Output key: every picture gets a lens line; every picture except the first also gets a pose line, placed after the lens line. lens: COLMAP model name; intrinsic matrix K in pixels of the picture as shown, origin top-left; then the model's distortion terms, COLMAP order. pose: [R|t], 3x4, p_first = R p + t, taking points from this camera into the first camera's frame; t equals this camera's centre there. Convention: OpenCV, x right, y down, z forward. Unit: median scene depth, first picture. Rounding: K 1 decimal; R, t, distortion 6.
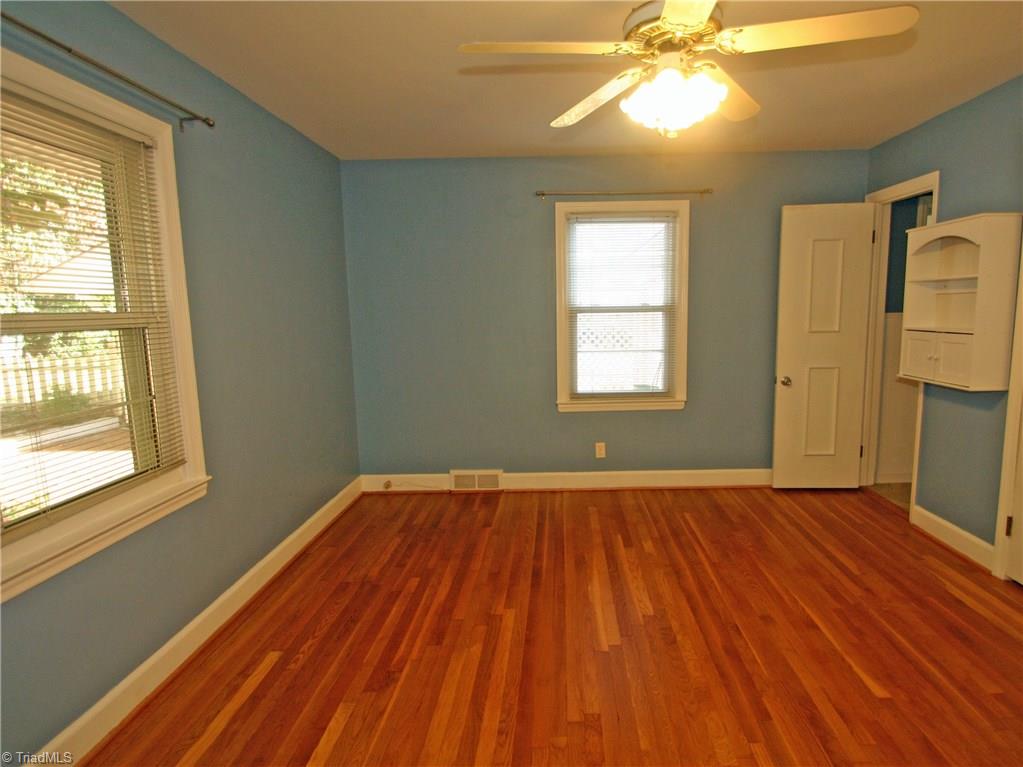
lens RADIAL K [[507.6, 0, 551.4], [0, 507.6, 384.6], [0, 0, 1]] dist [0.000201, -0.000766]
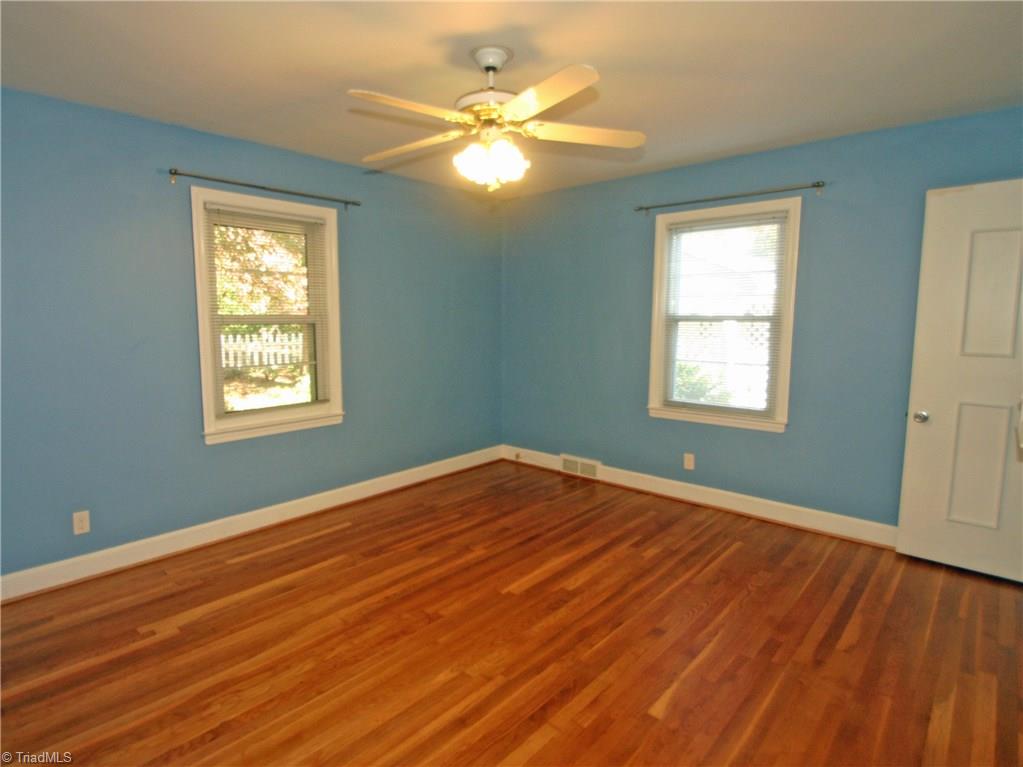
lens RADIAL K [[537.9, 0, 546.2], [0, 537.9, 388.1], [0, 0, 1]] dist [0.005037, -0.009918]
pose [[0.774045, 0.102027, -0.624856, 0.644286], [-0.107386, 0.993787, 0.029242, -0.015827], [0.623958, 0.044466, 0.780192, 0.012505]]
